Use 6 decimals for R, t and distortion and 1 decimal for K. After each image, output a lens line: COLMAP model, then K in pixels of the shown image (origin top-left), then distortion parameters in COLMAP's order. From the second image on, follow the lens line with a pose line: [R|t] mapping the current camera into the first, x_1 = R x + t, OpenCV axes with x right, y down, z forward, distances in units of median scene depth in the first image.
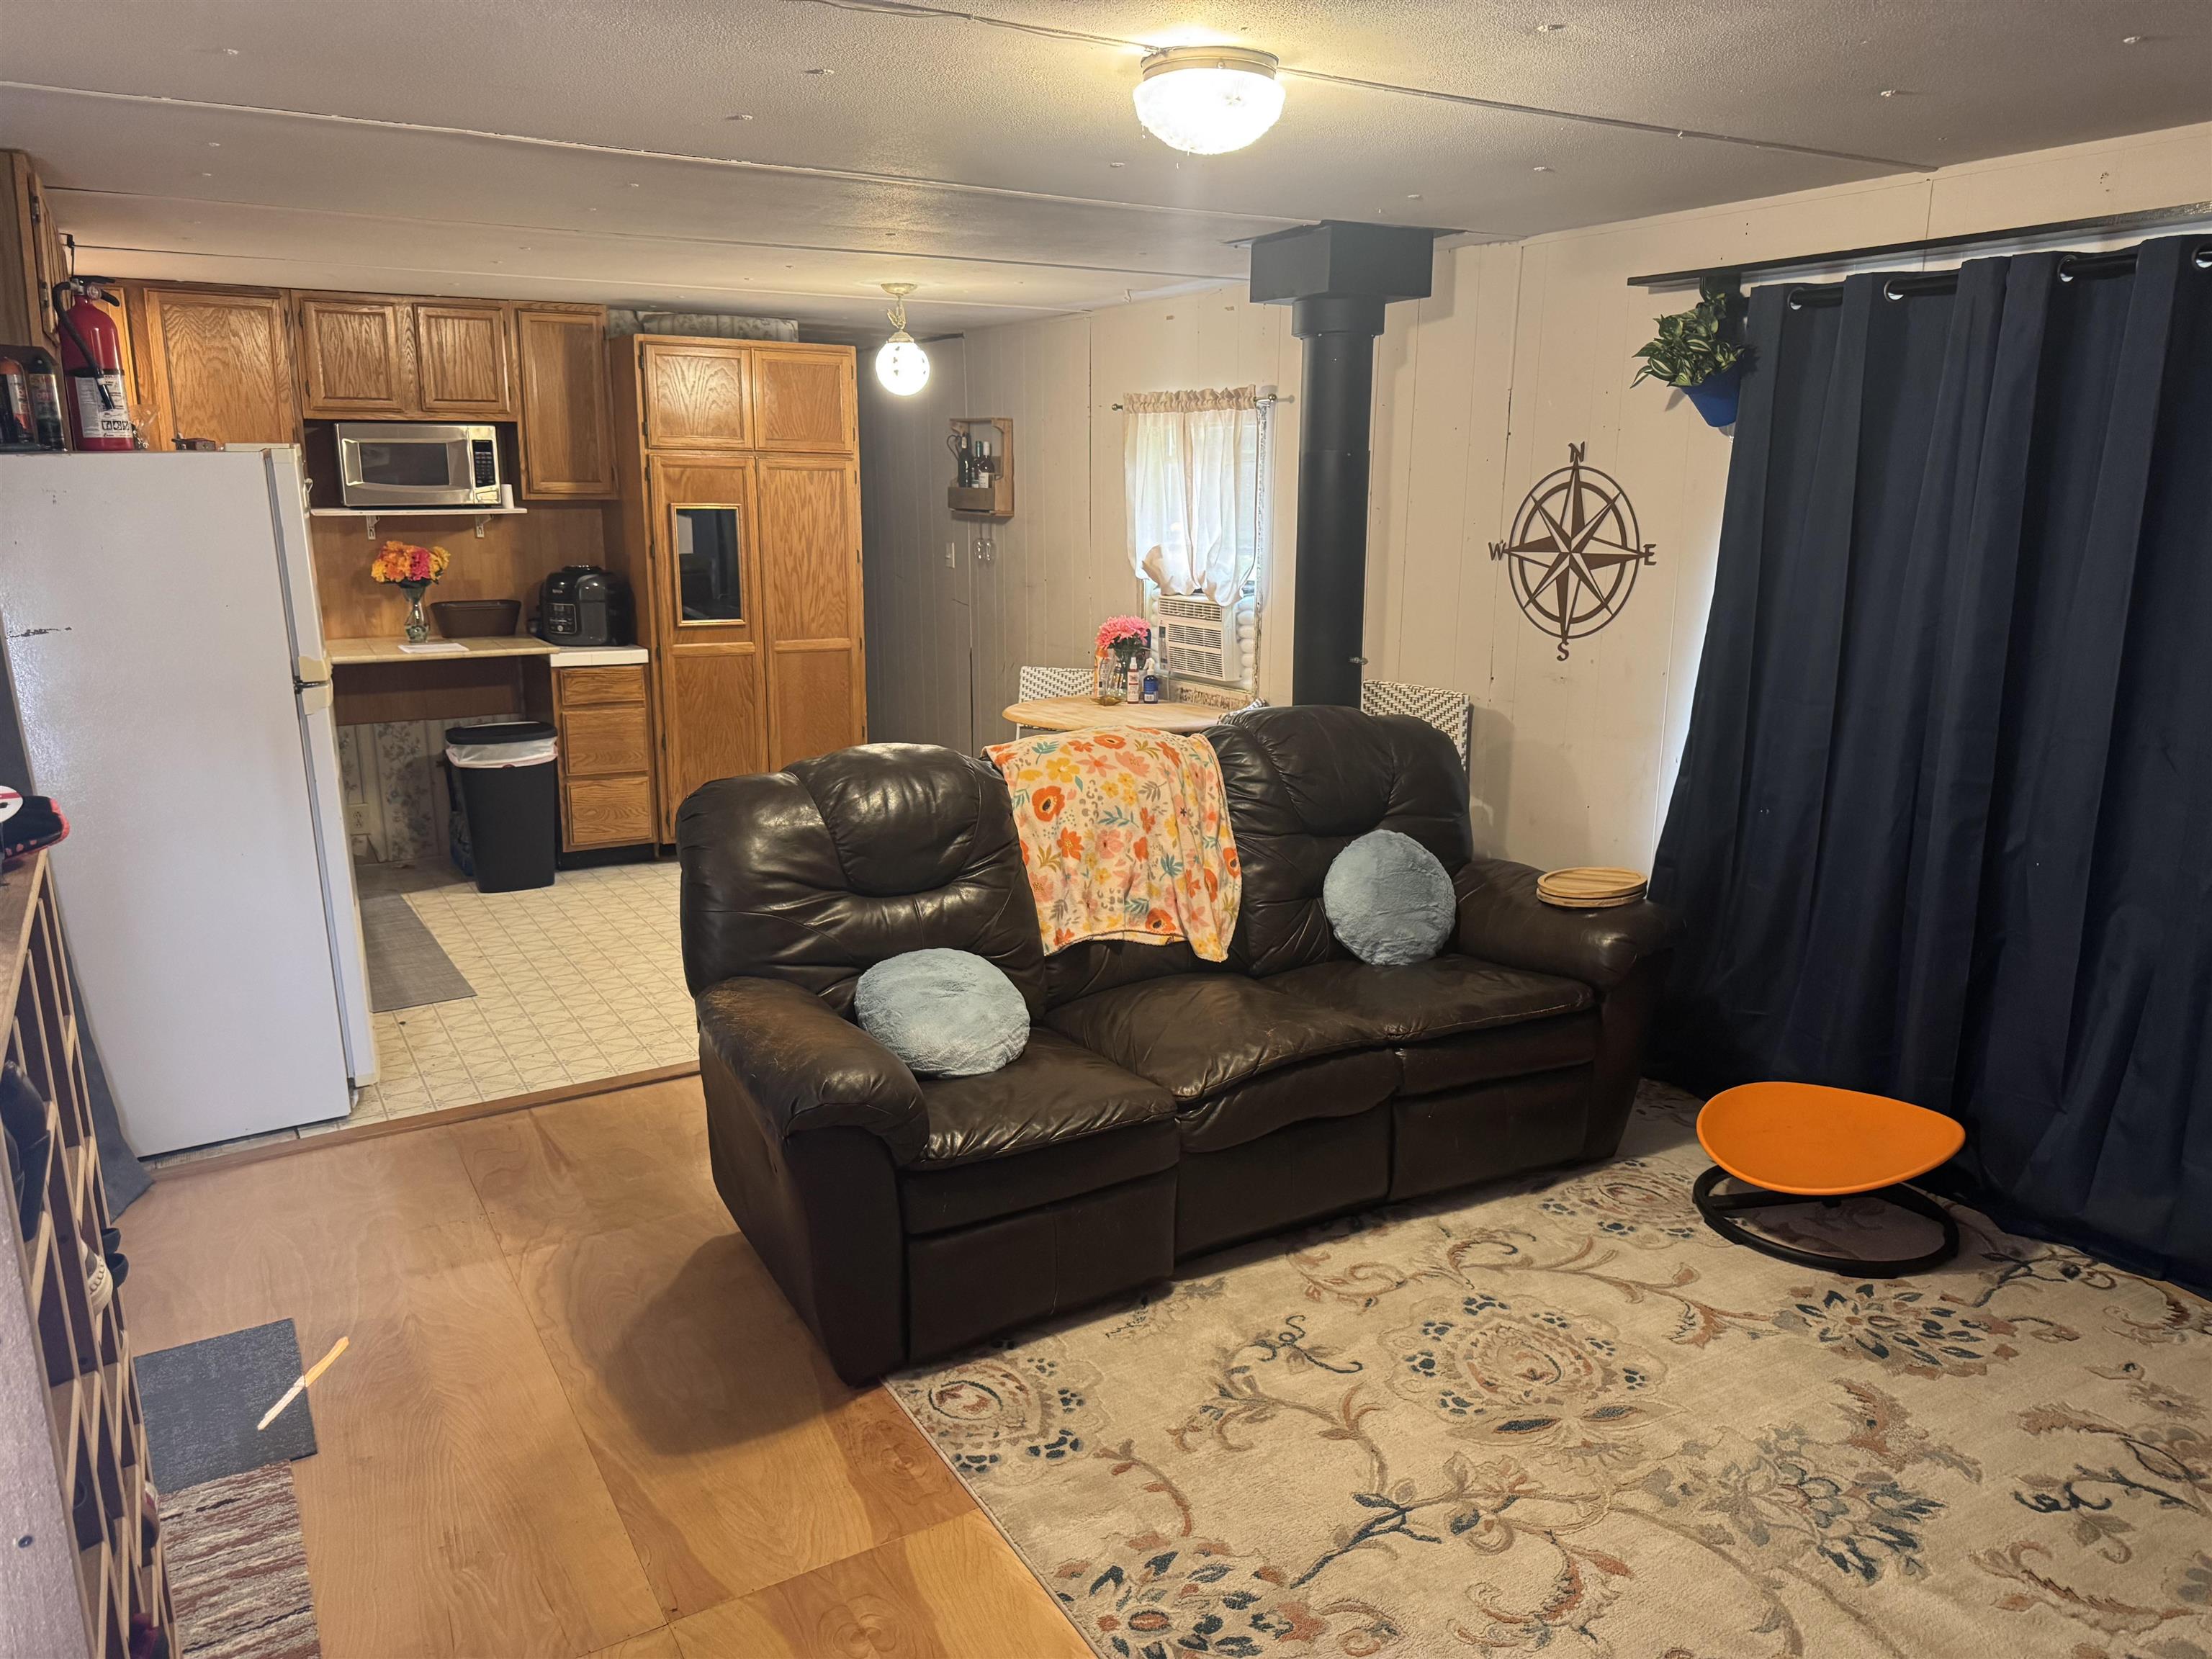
lens RADIAL K [[1579.5, 0, 1116.9], [0, 1579.5, 845.8], [0, 0, 1]] dist [0.064903, -0.038085]
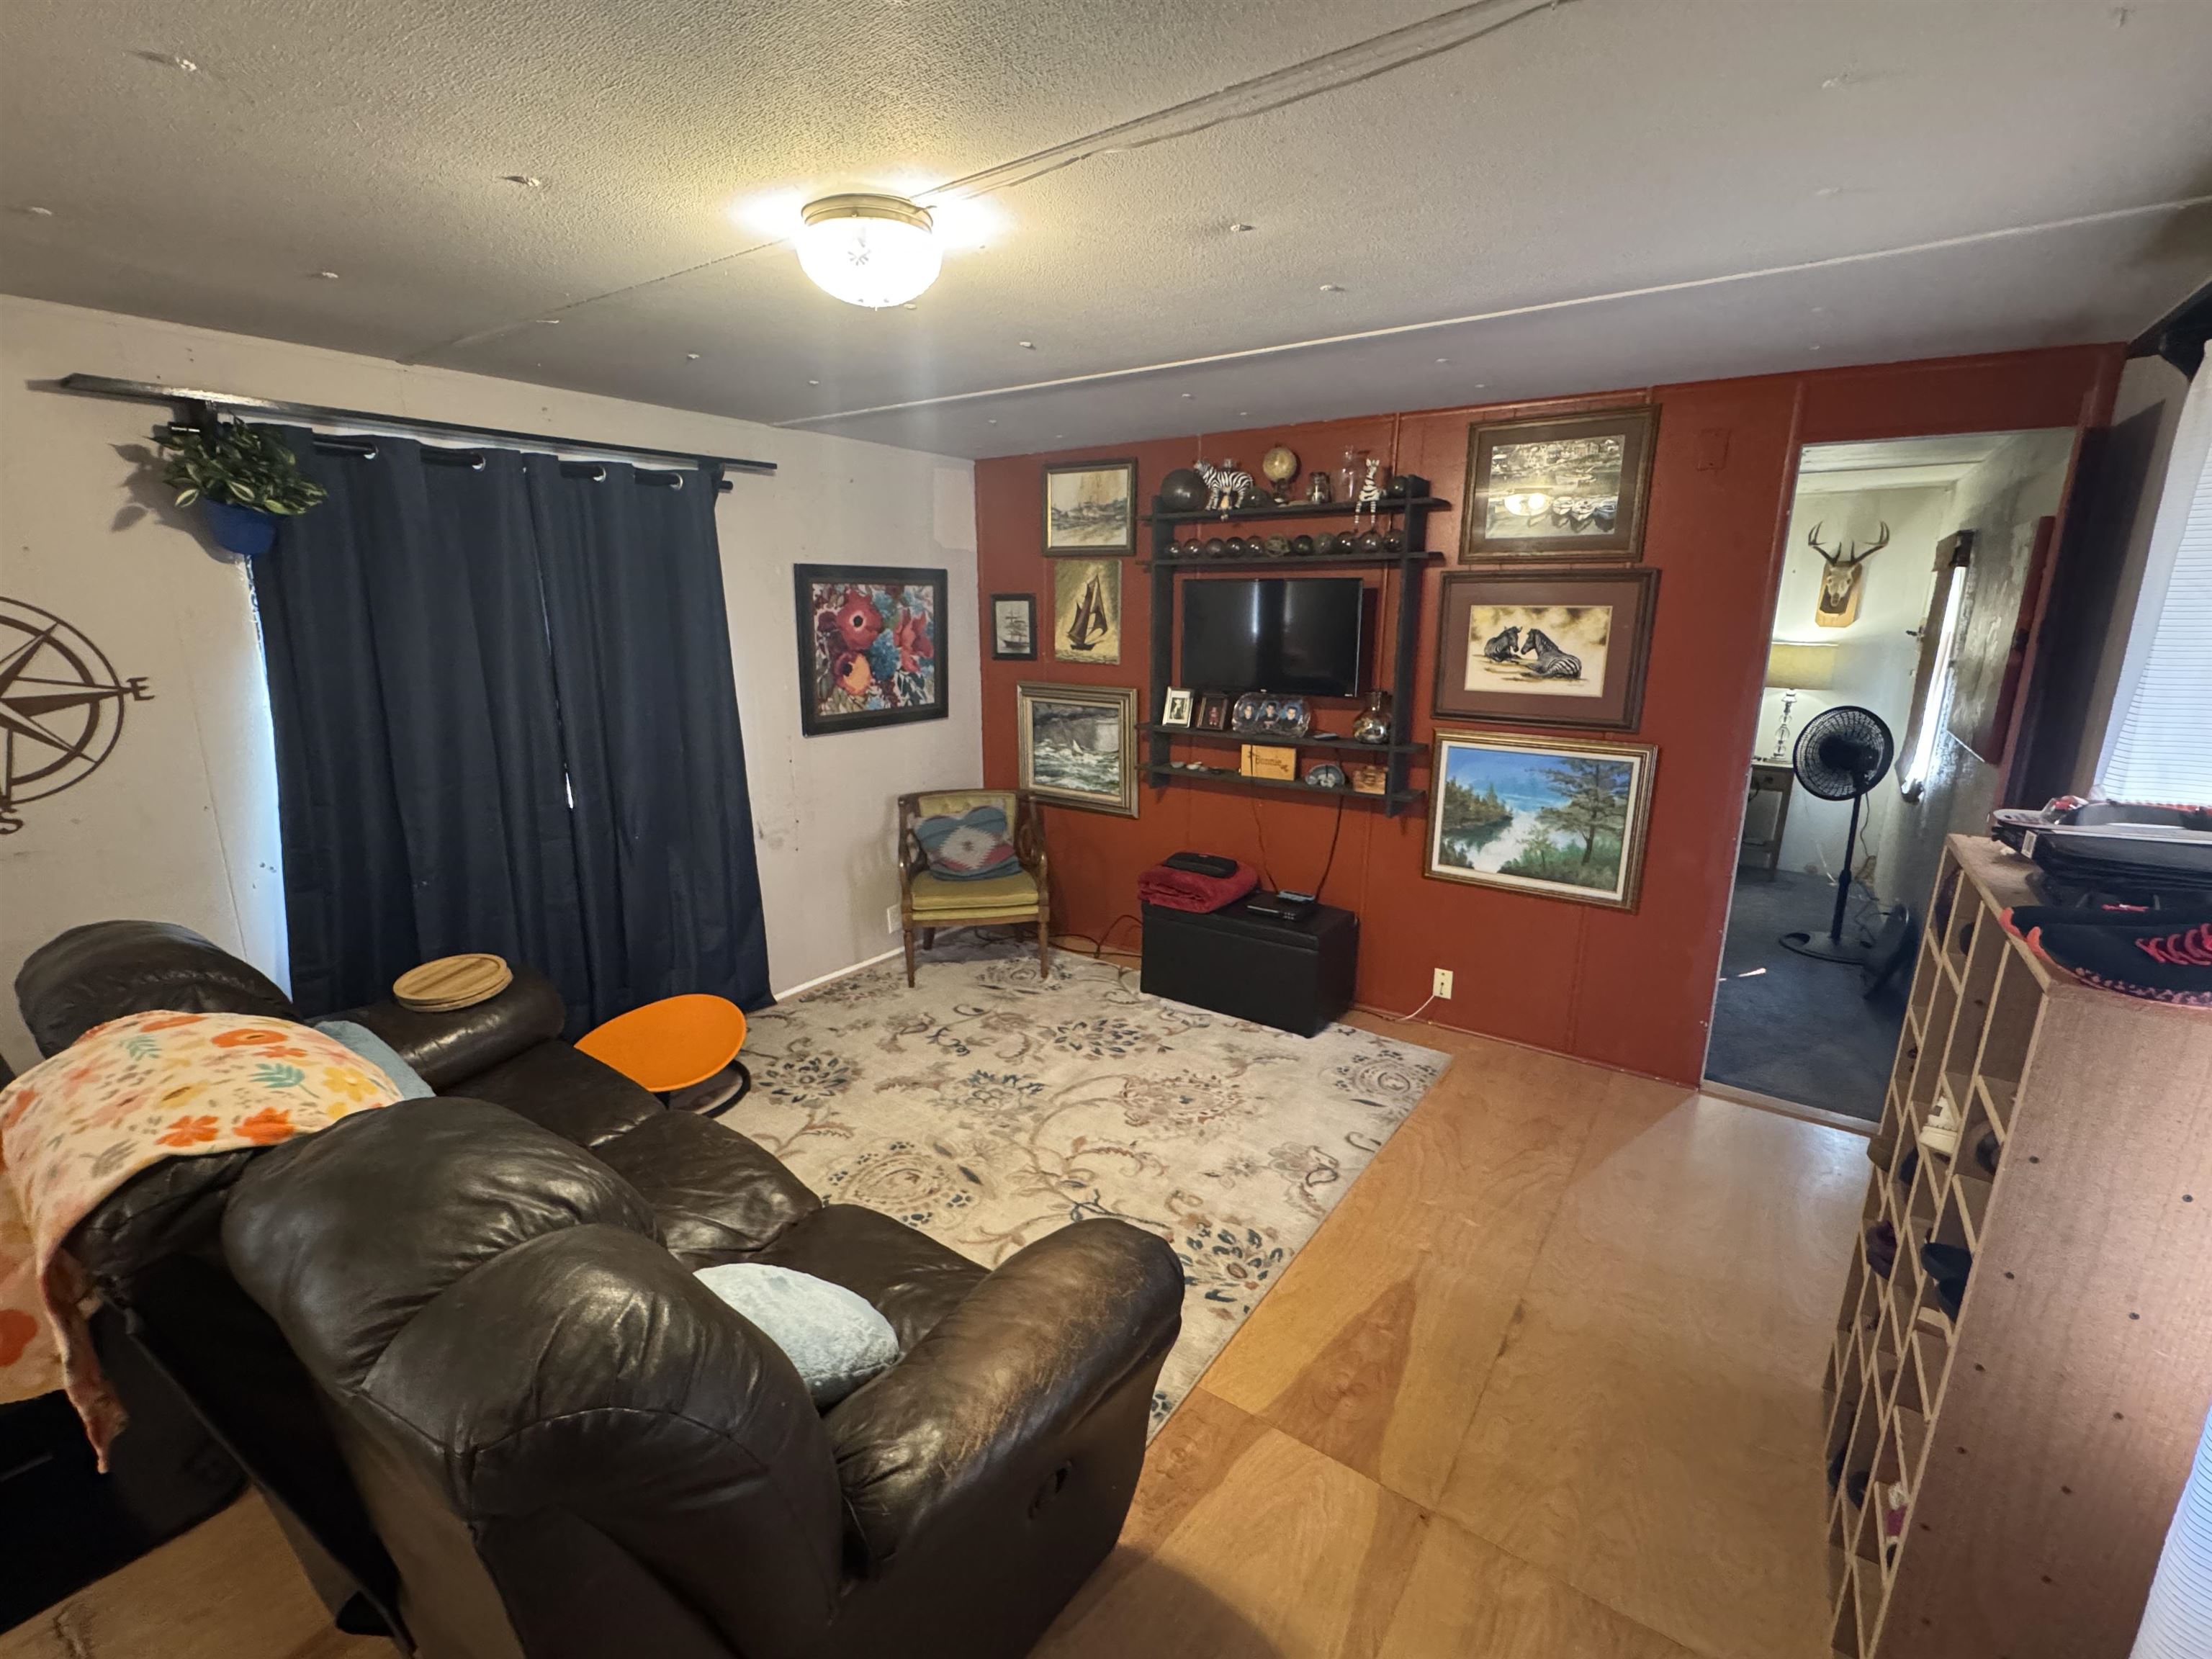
lens RADIAL K [[965.9, 0, 1097.6], [0, 965.9, 833.5], [0, 0, 1]] dist [0.001322, 0.001994]
pose [[-0.400309, -0.216547, 0.890427, -0.276297], [0.207957, 0.924861, 0.318412, -0.116319], [-0.892472, 0.312634, -0.325197, 0.492762]]
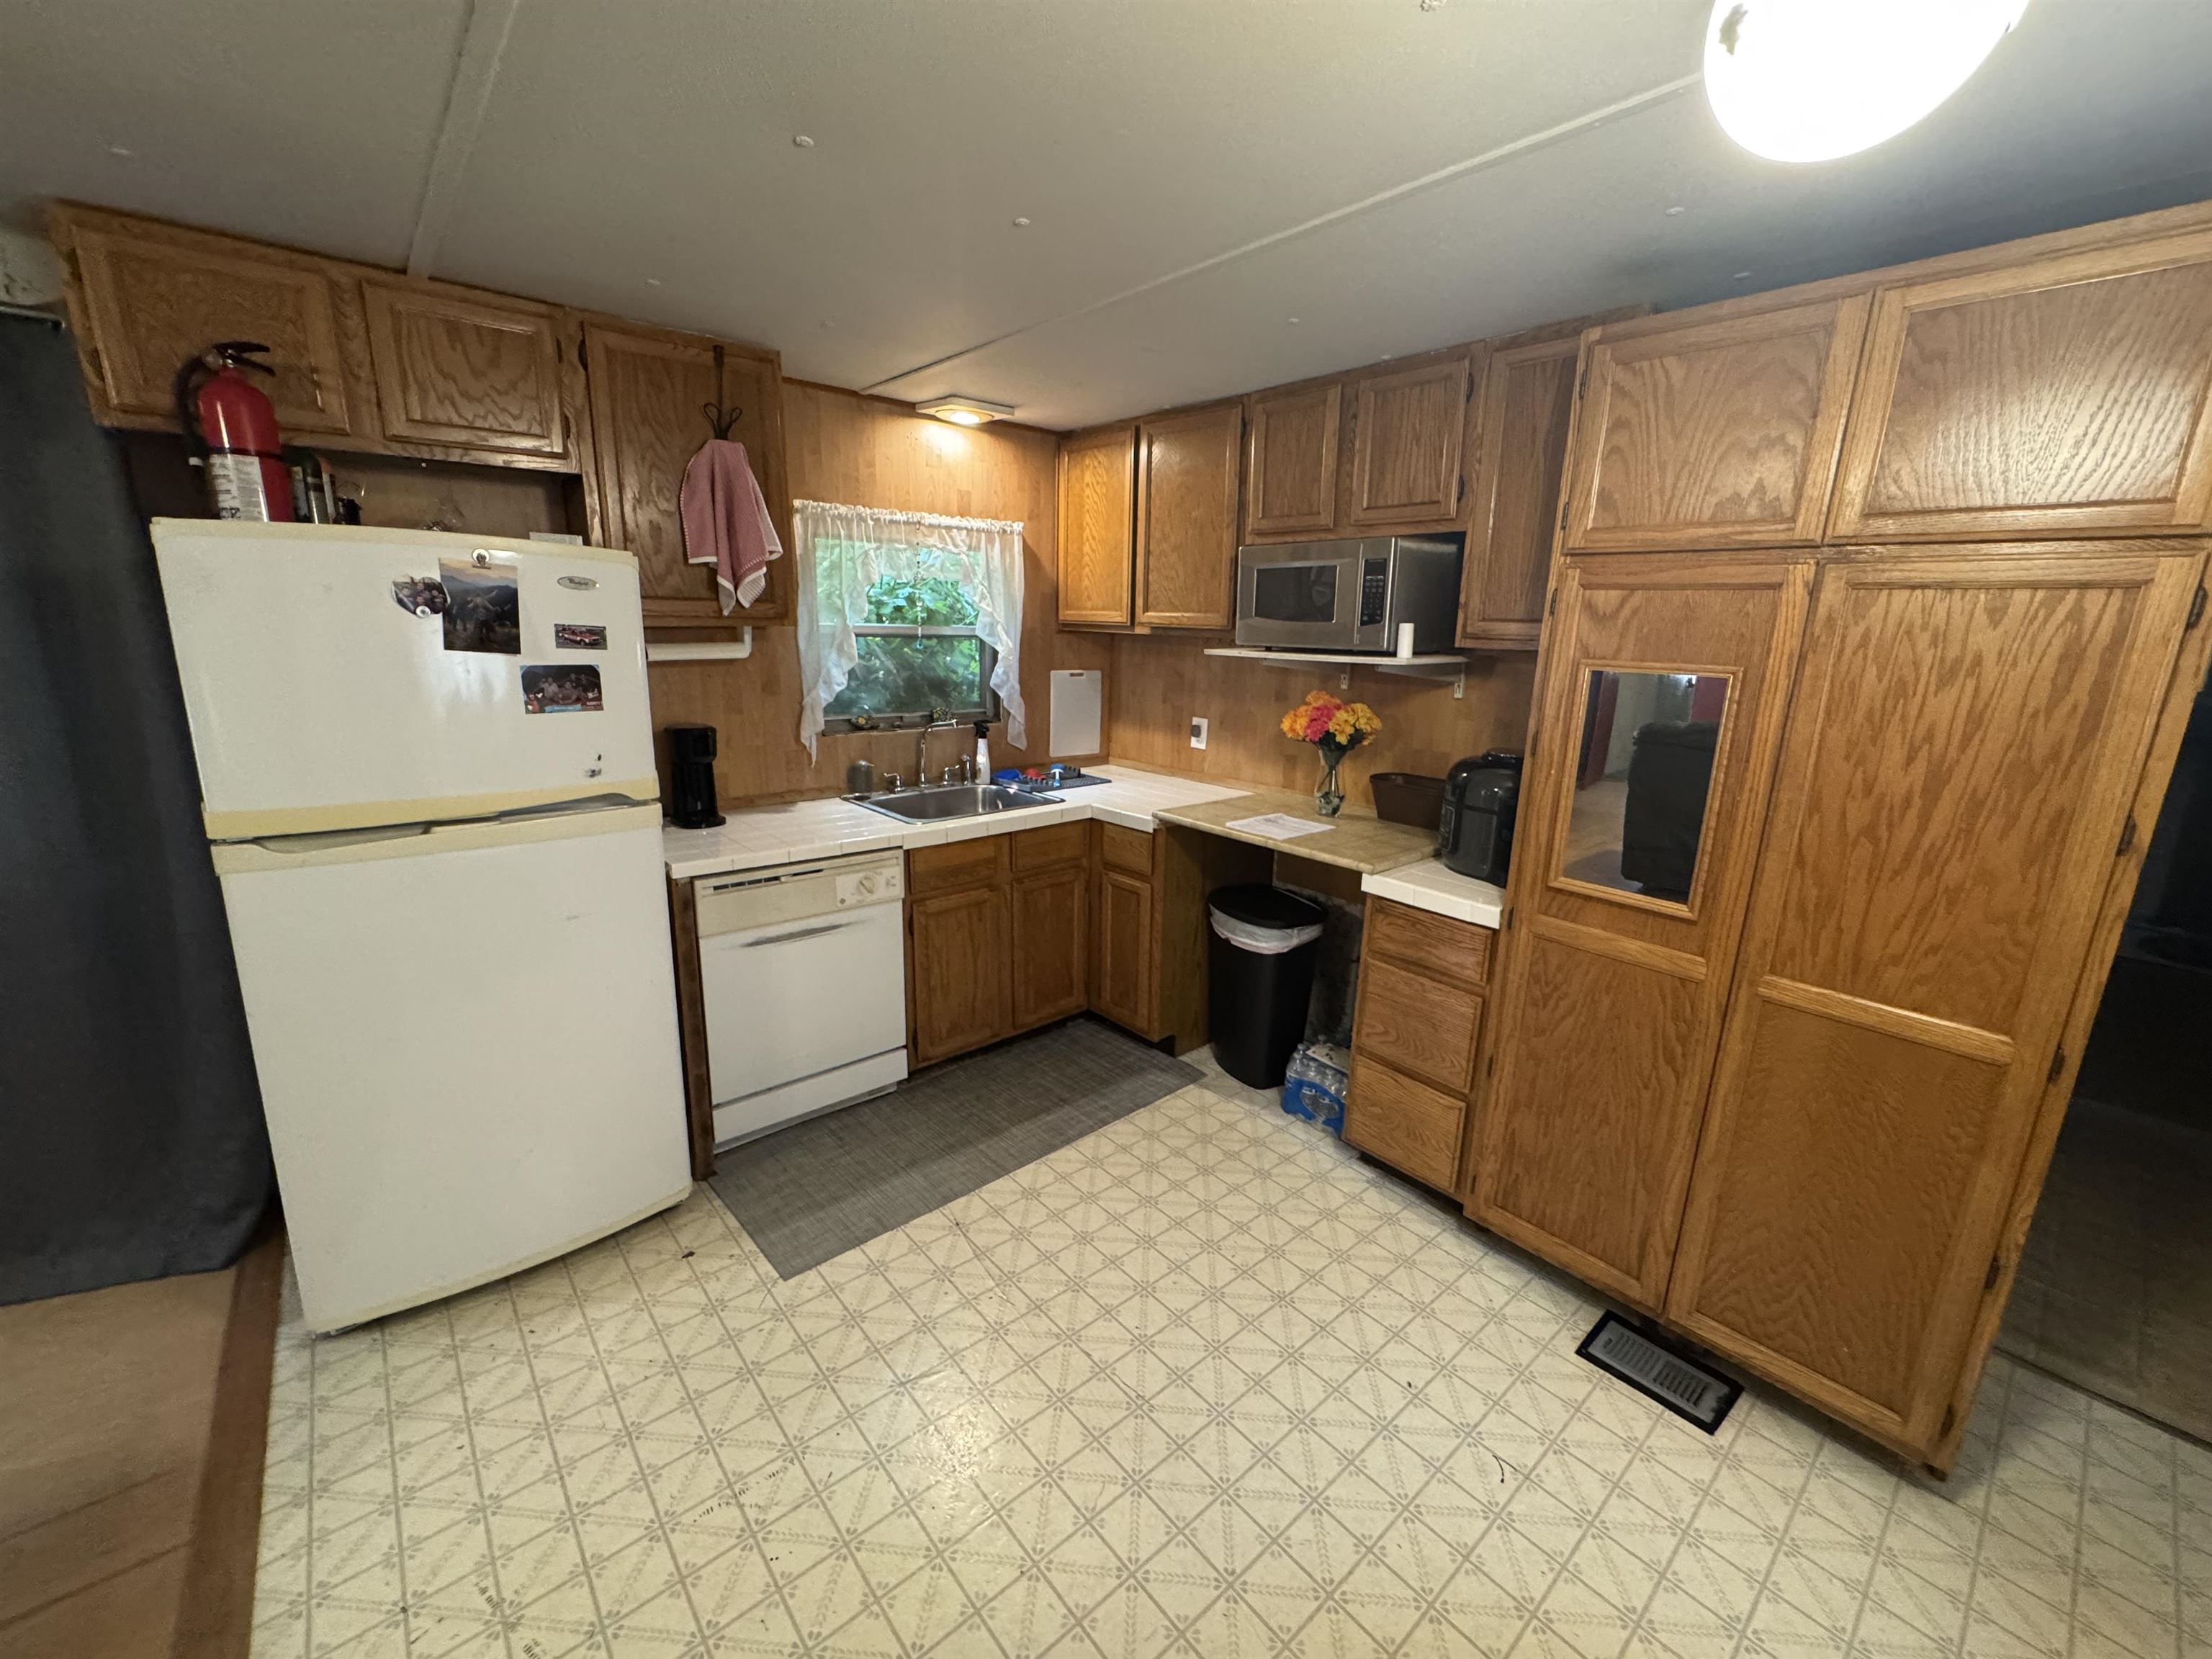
lens RADIAL K [[891.5, 0, 1111.6], [0, 891.5, 834.0], [0, 0, 1]] dist [-0.000115, 0.000050]
pose [[0.169715, 0.228708, -0.958587, -0.016569], [-0.248998, 0.951090, 0.182835, -0.177893], [0.953518, 0.207656, 0.218362, 0.812001]]
